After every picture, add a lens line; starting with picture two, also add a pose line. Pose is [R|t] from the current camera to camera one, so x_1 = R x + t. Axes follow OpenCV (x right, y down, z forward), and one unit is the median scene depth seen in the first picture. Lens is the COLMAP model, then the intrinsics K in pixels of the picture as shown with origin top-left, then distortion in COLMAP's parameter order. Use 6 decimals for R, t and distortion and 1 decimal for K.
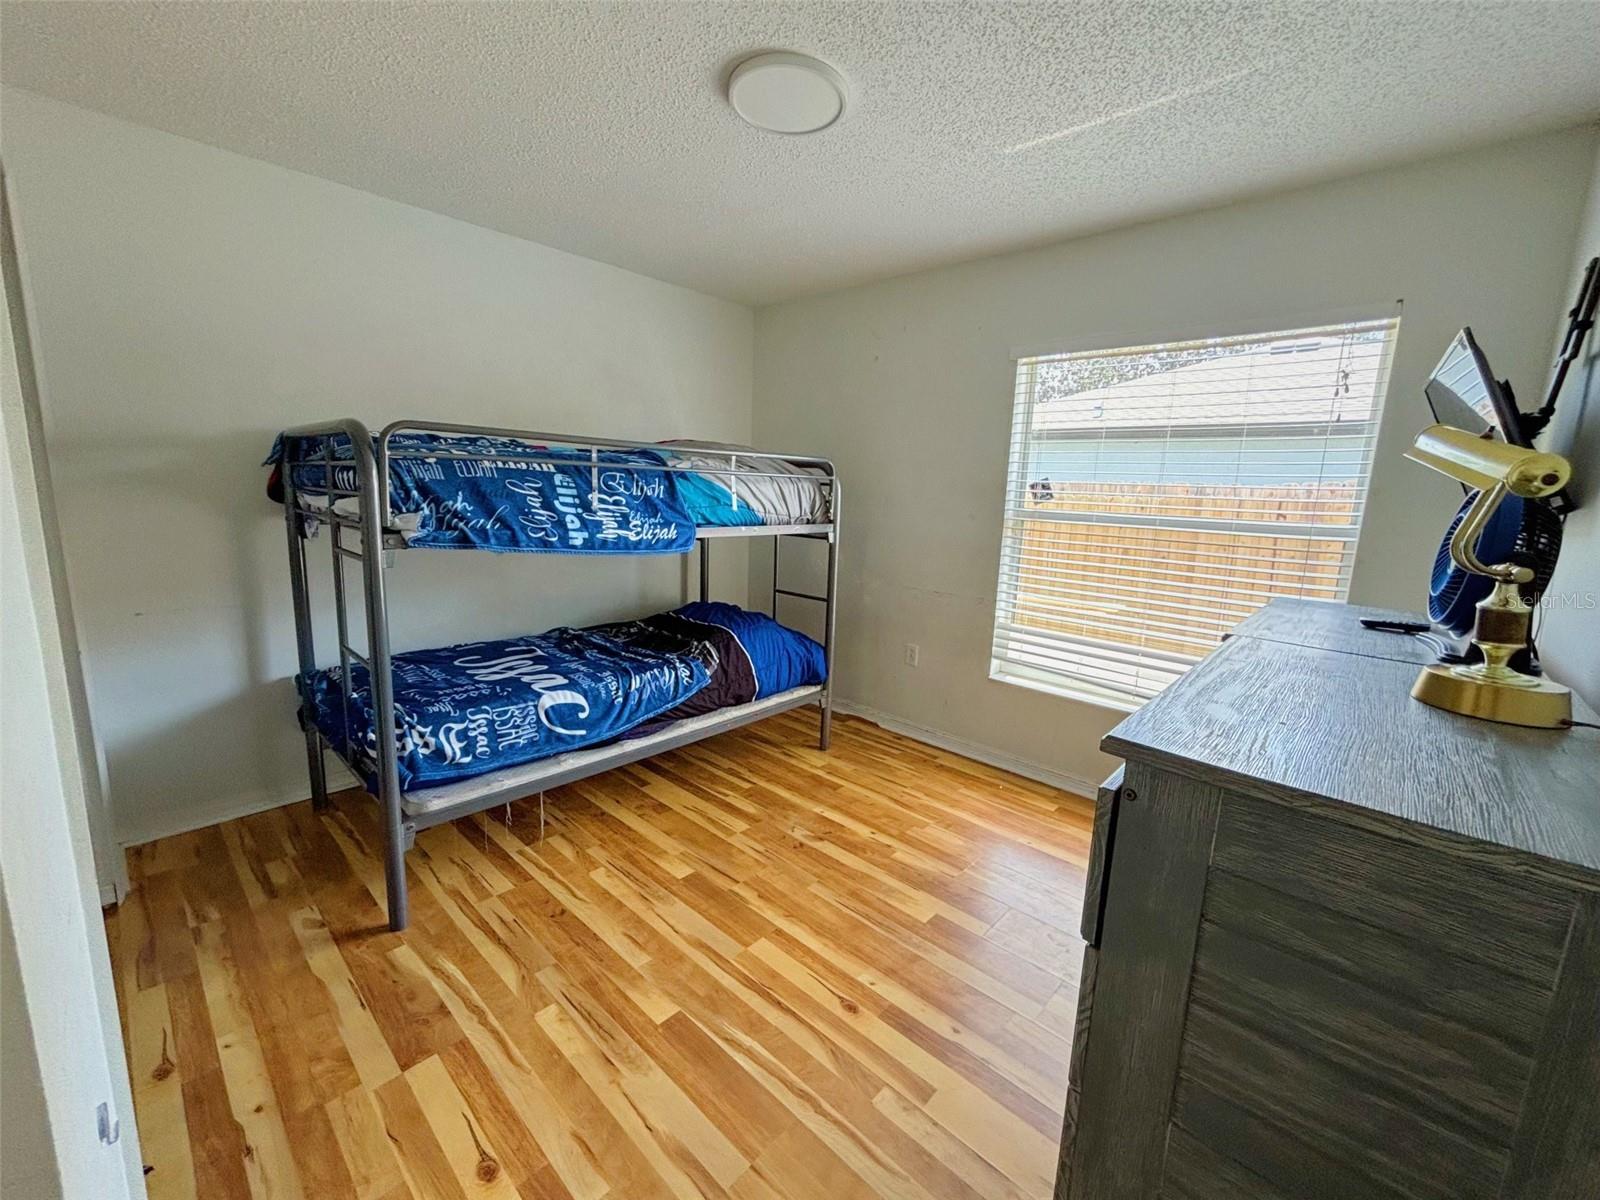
lens RADIAL K [[644.1, 0, 802.9], [0, 644.1, 594.6], [0, 0, 1]] dist [-0.002467, -0.000162]
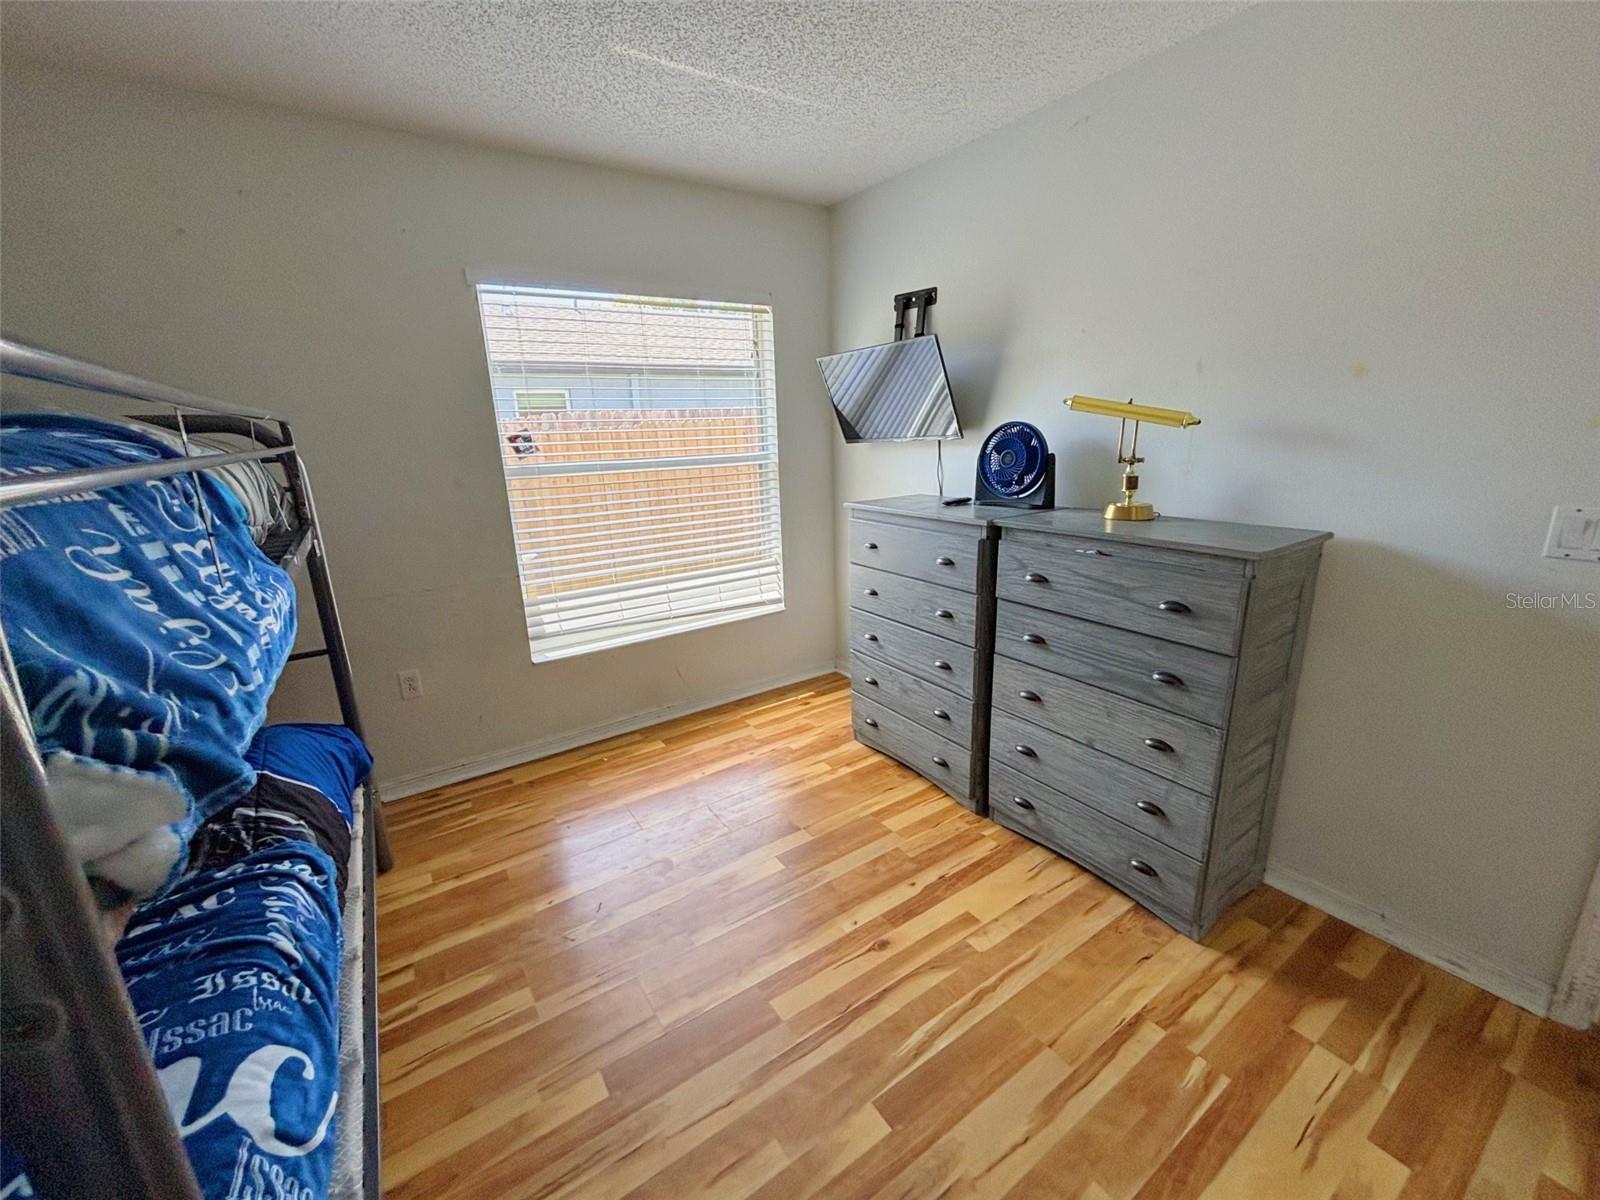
lens RADIAL K [[644.1, 0, 802.9], [0, 644.1, 594.6], [0, 0, 1]] dist [-0.002467, -0.000162]
pose [[0.238100, -0.293892, 0.925708, -0.652688], [0.201890, 0.947277, 0.248812, -0.166662], [-0.950026, 0.127650, 0.284881, 0.633456]]
